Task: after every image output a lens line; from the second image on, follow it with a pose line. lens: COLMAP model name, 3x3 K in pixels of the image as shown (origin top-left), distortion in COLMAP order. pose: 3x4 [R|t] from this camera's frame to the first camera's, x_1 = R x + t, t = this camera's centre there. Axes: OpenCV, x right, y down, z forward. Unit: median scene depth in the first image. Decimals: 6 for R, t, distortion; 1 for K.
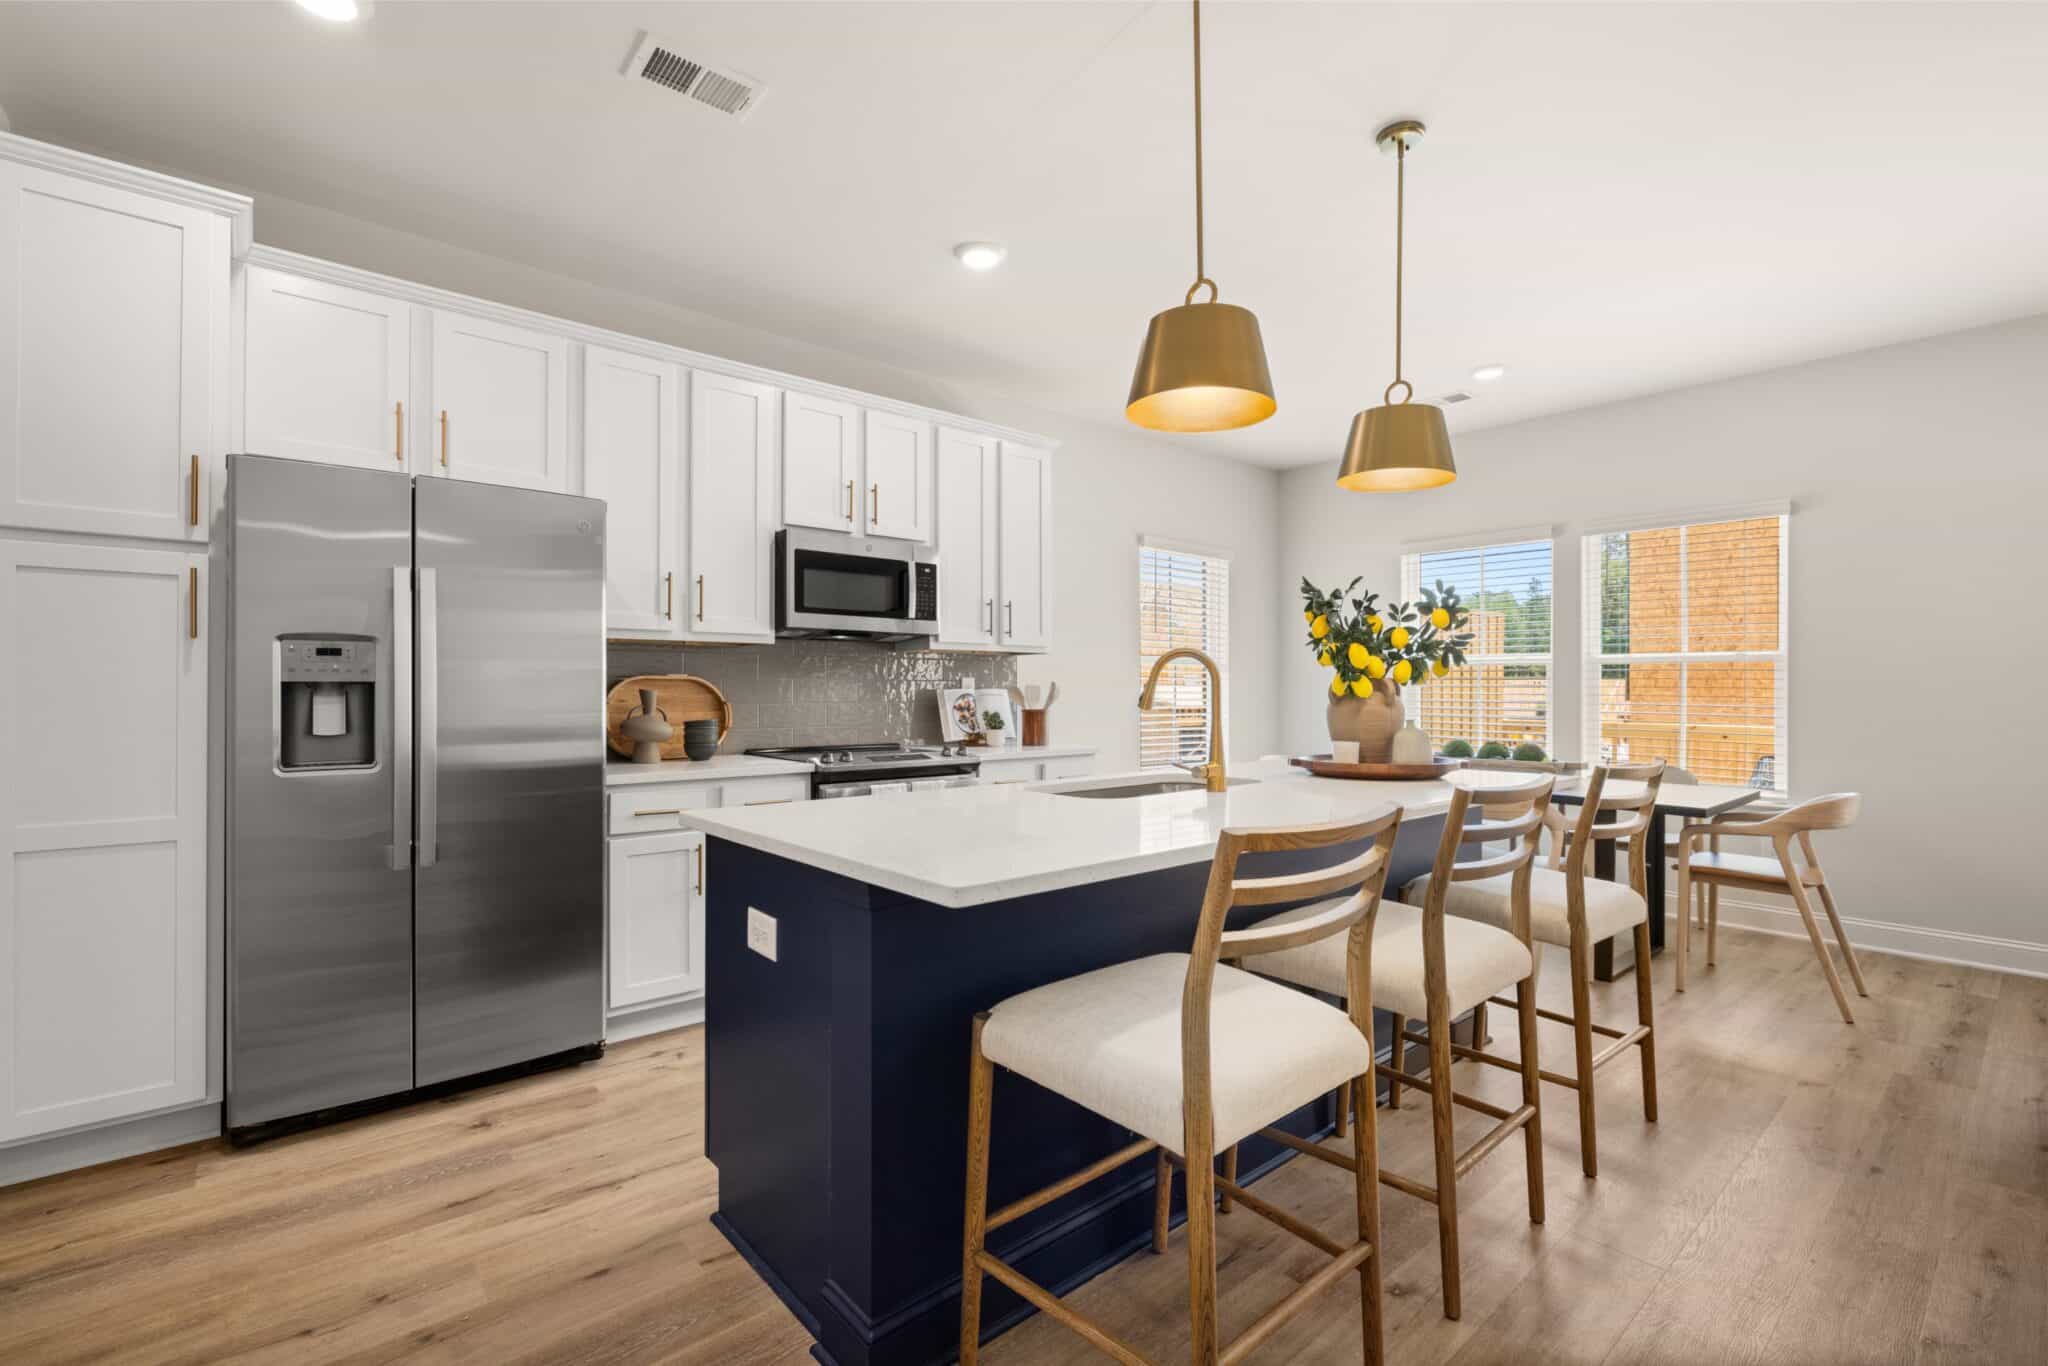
lens RADIAL K [[952.6, 0, 1020.4], [0, 952.6, 687.3], [0, 0, 1]] dist [-0.002185, -0.000227]
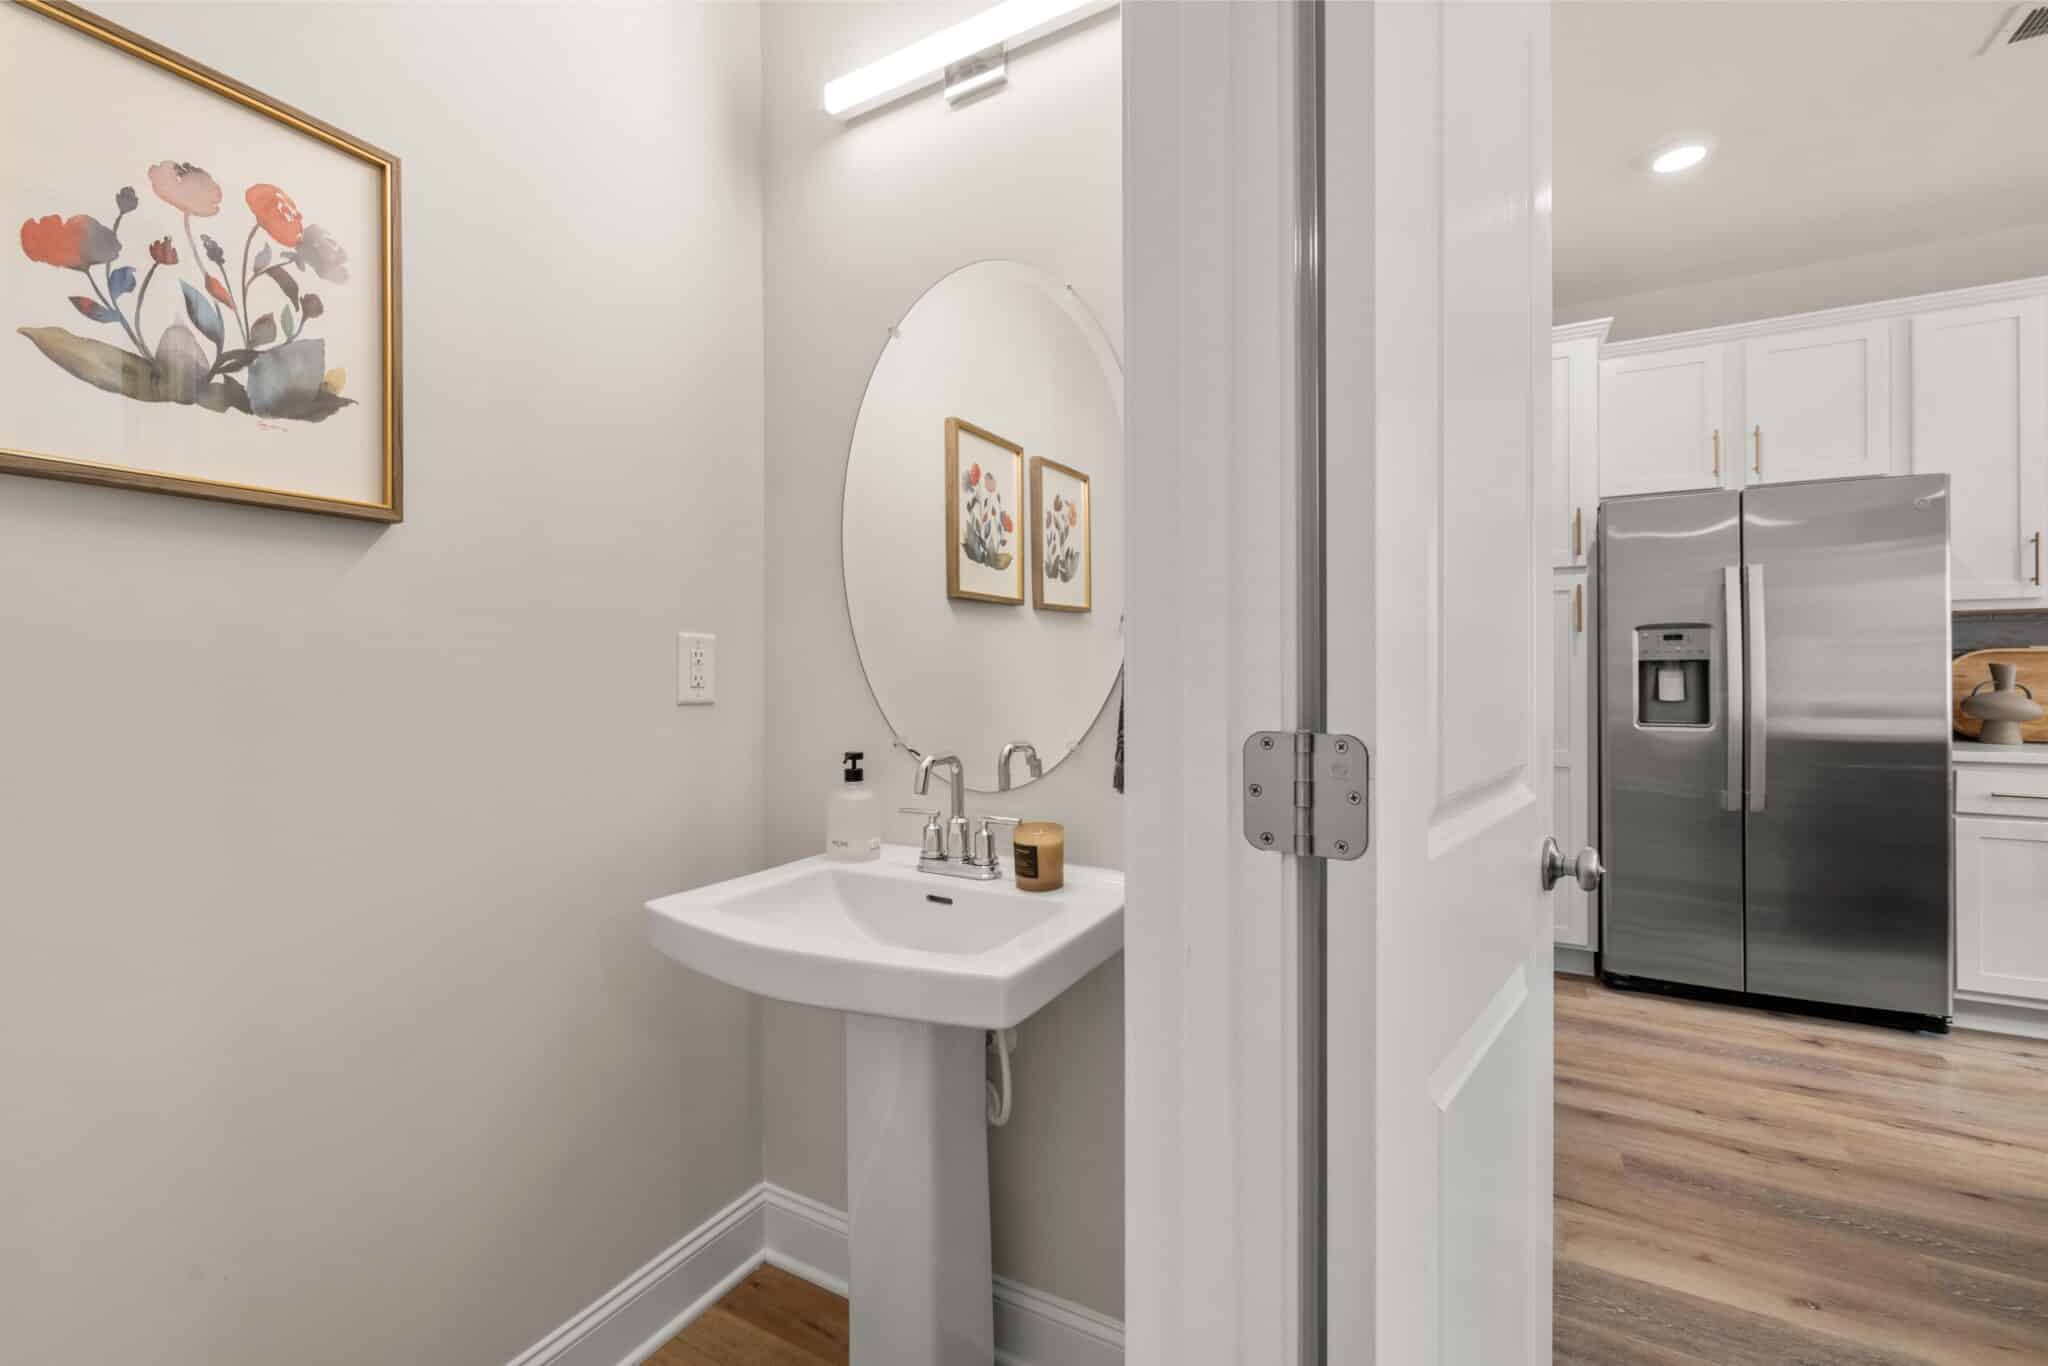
lens RADIAL K [[873.0, 0, 939.9], [0, 873.0, 680.5], [0, 0, 1]] dist [-0.016143, -0.000073]
pose [[0.329060, -0.000790, -0.944309, 0.065602], [0.010117, 0.999945, 0.002689, 0.008805], [0.944255, -0.010438, 0.329050, -0.344487]]
